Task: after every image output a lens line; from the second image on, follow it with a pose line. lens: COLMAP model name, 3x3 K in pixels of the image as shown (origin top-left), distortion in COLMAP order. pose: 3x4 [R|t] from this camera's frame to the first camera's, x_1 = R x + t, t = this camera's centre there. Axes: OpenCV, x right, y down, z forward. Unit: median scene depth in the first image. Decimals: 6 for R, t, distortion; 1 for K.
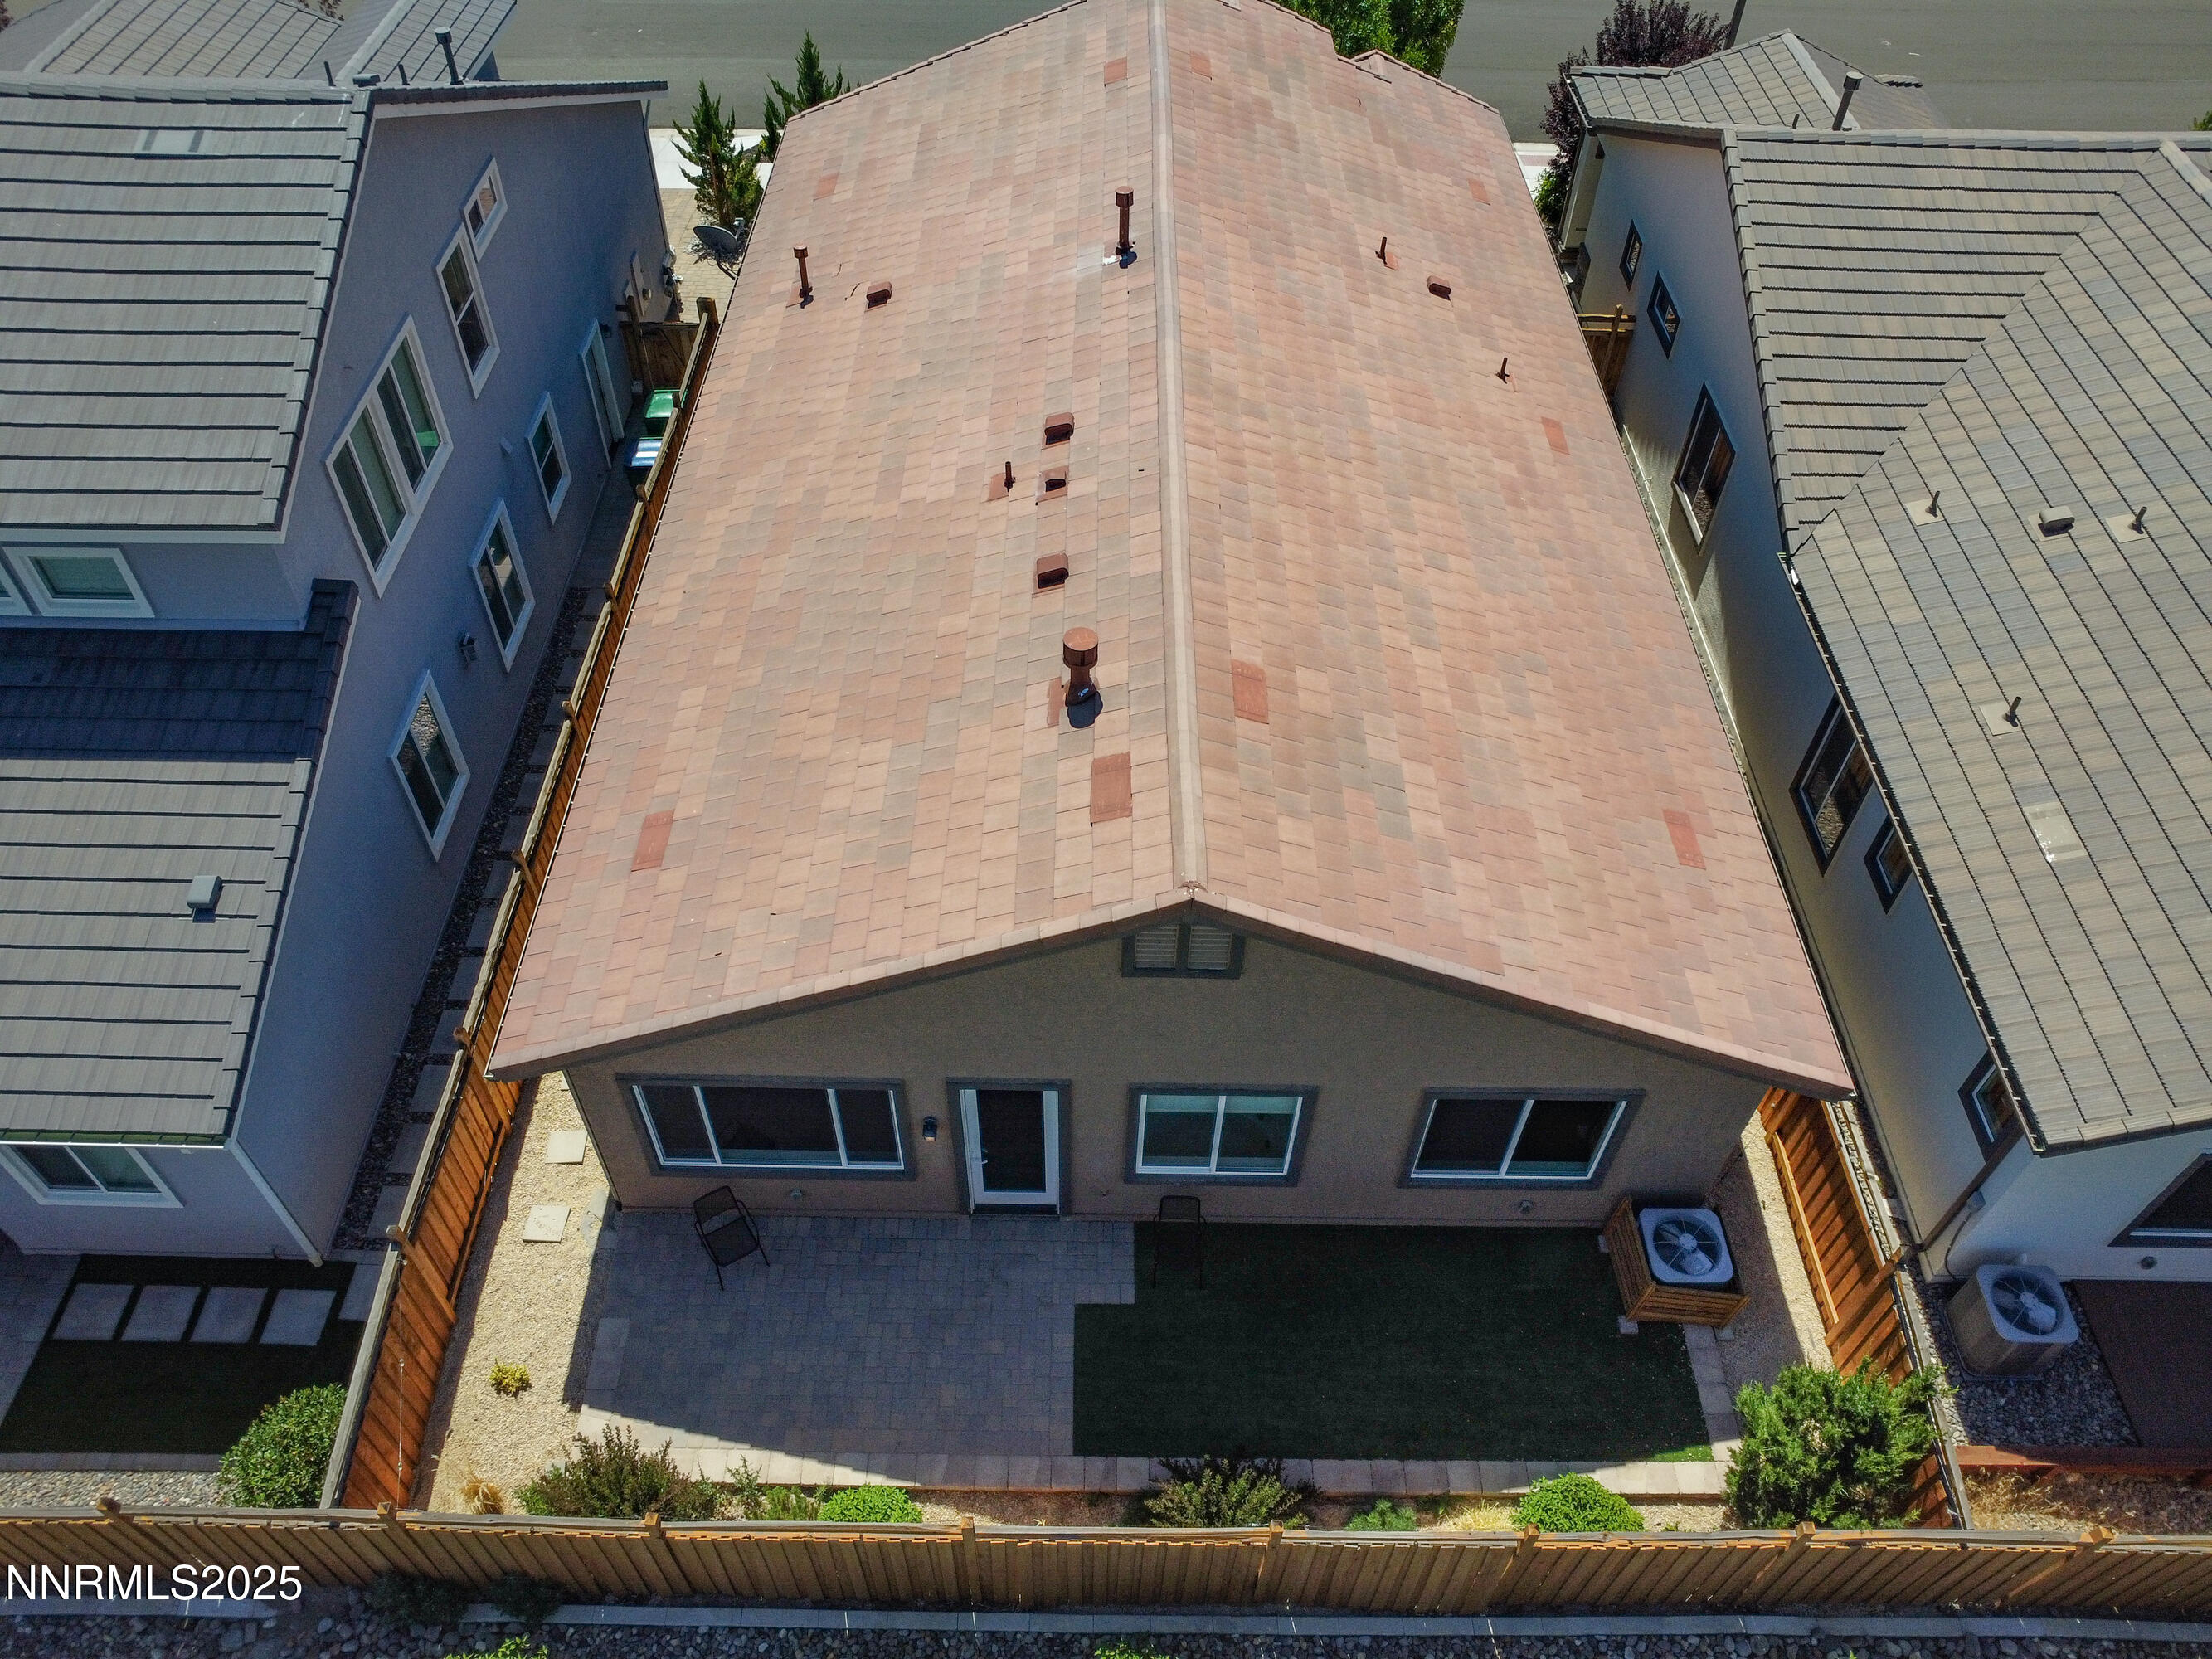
lens RADIAL K [[1610.8, 0, 1100.1], [0, 1610.8, 818.0], [0, 0, 1]] dist [-0.028665, 0.000578]
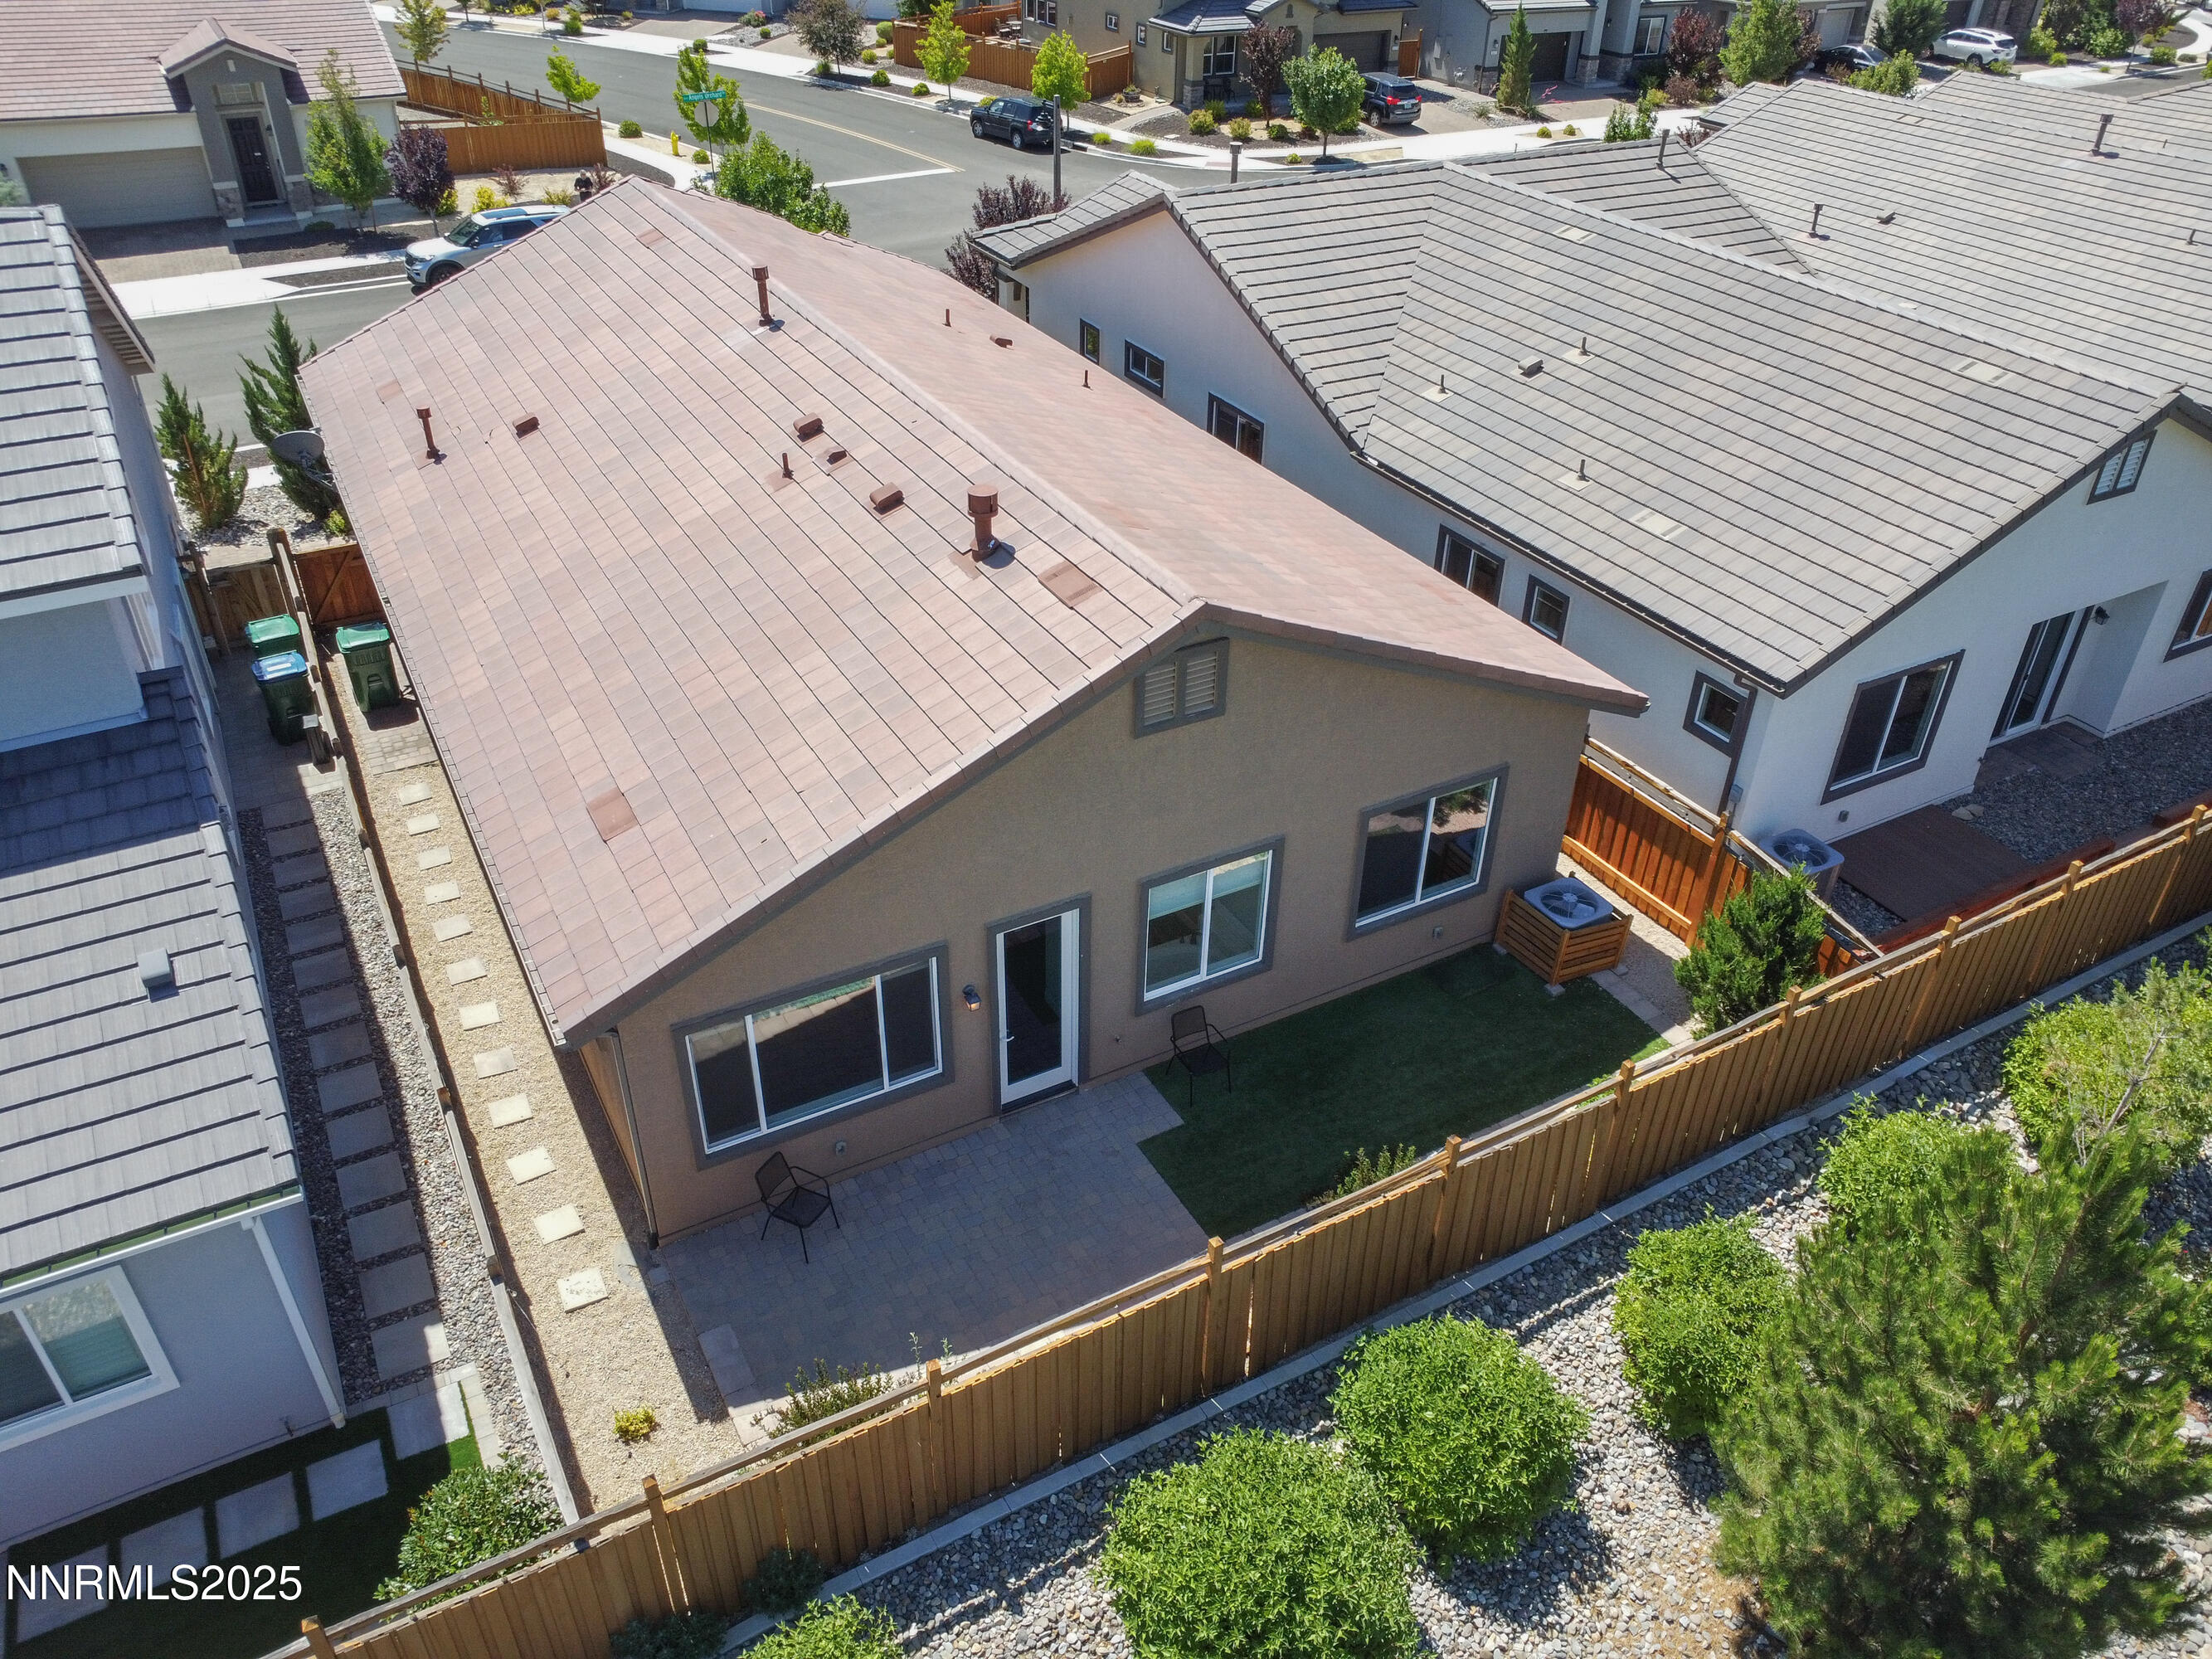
lens RADIAL K [[1601.2, 0, 1095.9], [0, 1601.2, 832.4], [0, 0, 1]] dist [-0.028783, 0.000673]
pose [[0.873069, -0.277653, 0.400824, -0.395277], [0.360300, 0.921236, -0.146655, 0.261067], [-0.328534, 0.272457, 0.904341, 0.027113]]
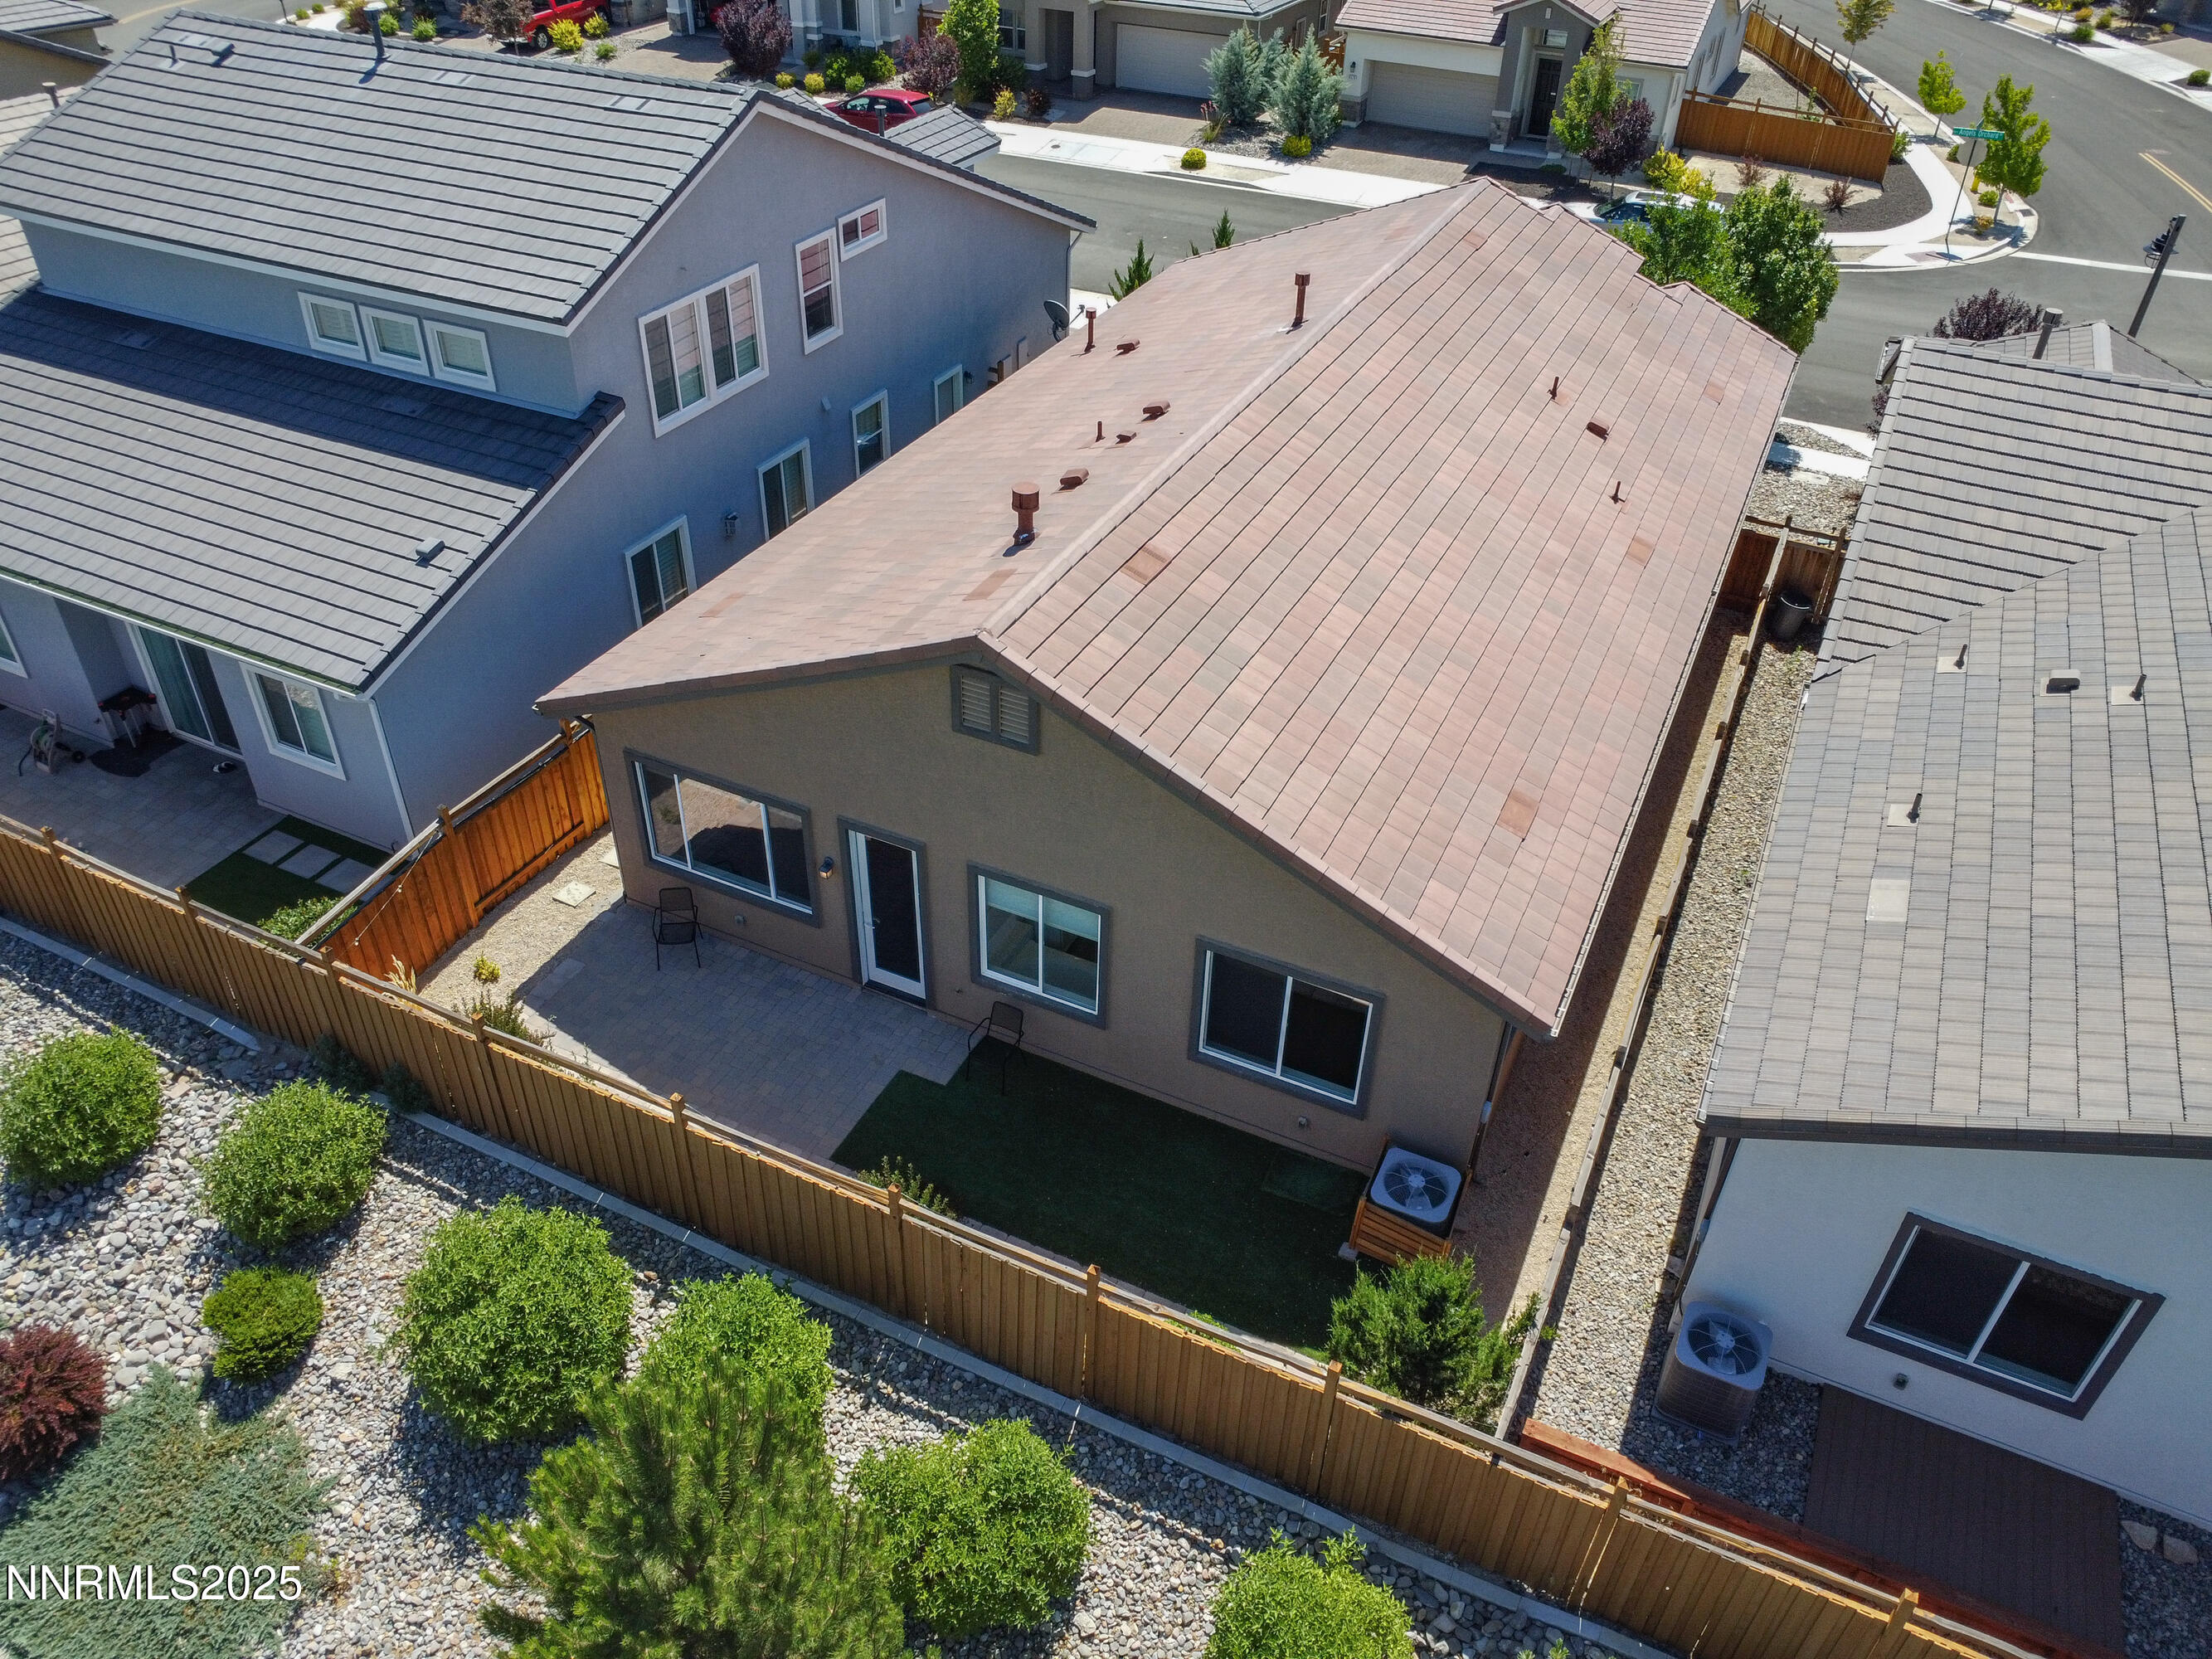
lens RADIAL K [[1610.8, 0, 1100.1], [0, 1610.8, 818.0], [0, 0, 1]] dist [-0.028665, 0.000578]
pose [[0.903760, 0.258124, -0.341452, 0.466217], [-0.321381, 0.936093, -0.142986, 0.253483], [0.282722, 0.238962, 0.928959, -0.079941]]
